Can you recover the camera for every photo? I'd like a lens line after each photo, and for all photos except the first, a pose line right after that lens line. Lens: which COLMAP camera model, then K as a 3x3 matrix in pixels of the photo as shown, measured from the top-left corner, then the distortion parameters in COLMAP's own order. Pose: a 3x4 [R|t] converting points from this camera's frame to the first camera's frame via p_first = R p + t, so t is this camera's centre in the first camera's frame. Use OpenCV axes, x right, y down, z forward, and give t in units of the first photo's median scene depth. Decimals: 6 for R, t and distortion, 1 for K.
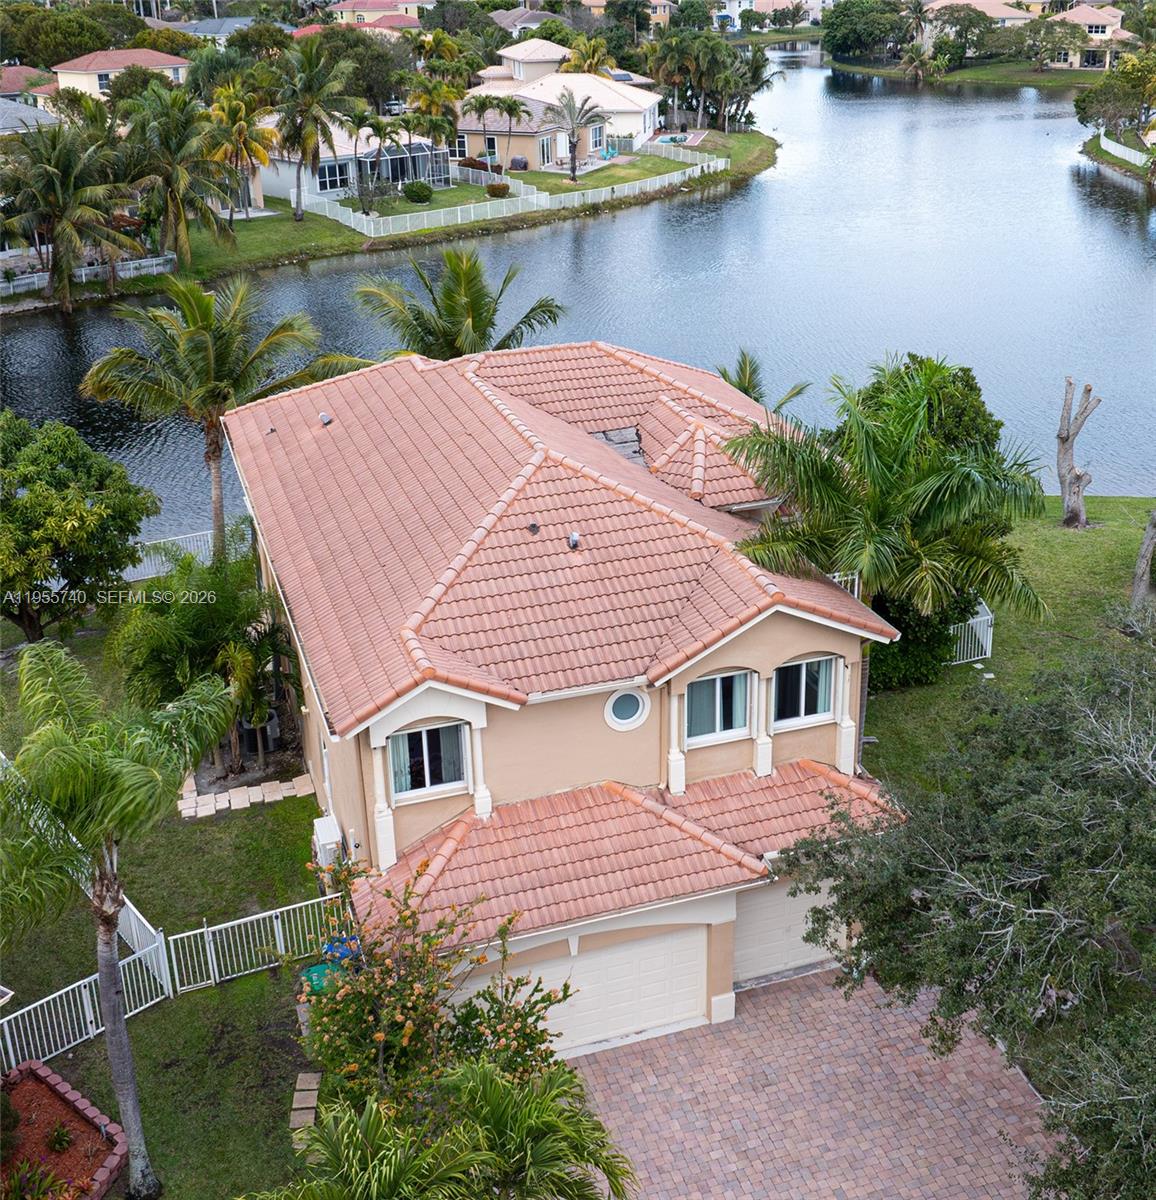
lens RADIAL K [[1466.6, 0, 578.0], [0, 1466.6, 600.0], [0, 0, 1]] dist [0.026421, -0.148229]
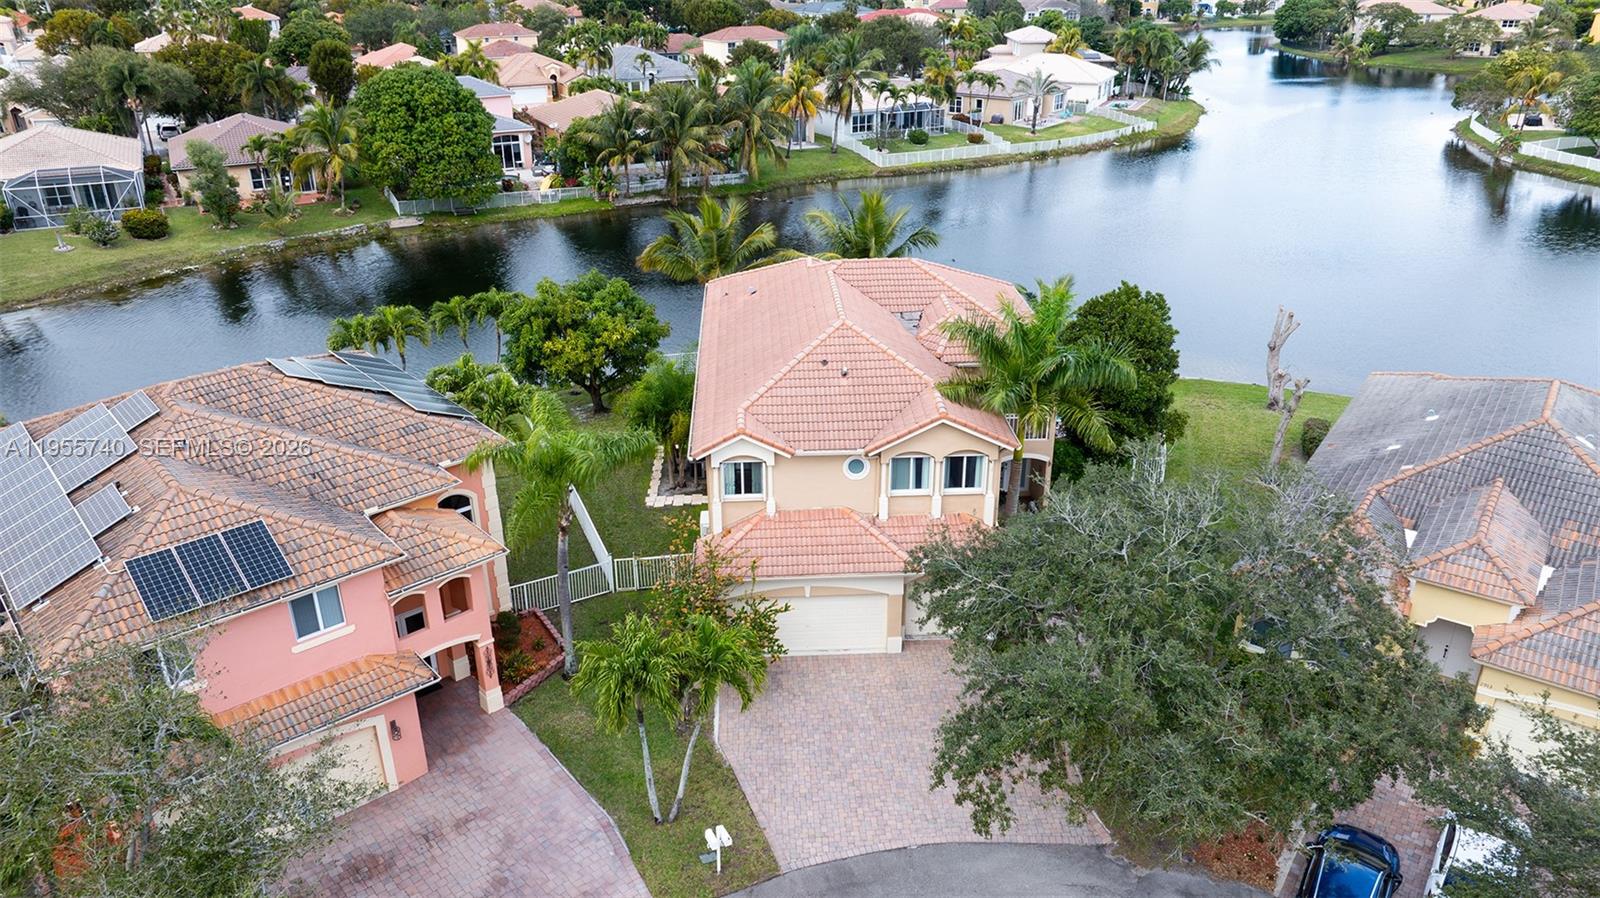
lens RADIAL K [[1219.0, 0, 800.0], [0, 1219.0, 449.0], [0, 0, 1]] dist [-0.011179, -0.002780]
pose [[0.951785, 0.124694, -0.280278, 0.158486], [-0.121823, 0.992165, 0.027715, 0.007907], [0.281538, 0.007765, 0.959519, -0.184998]]
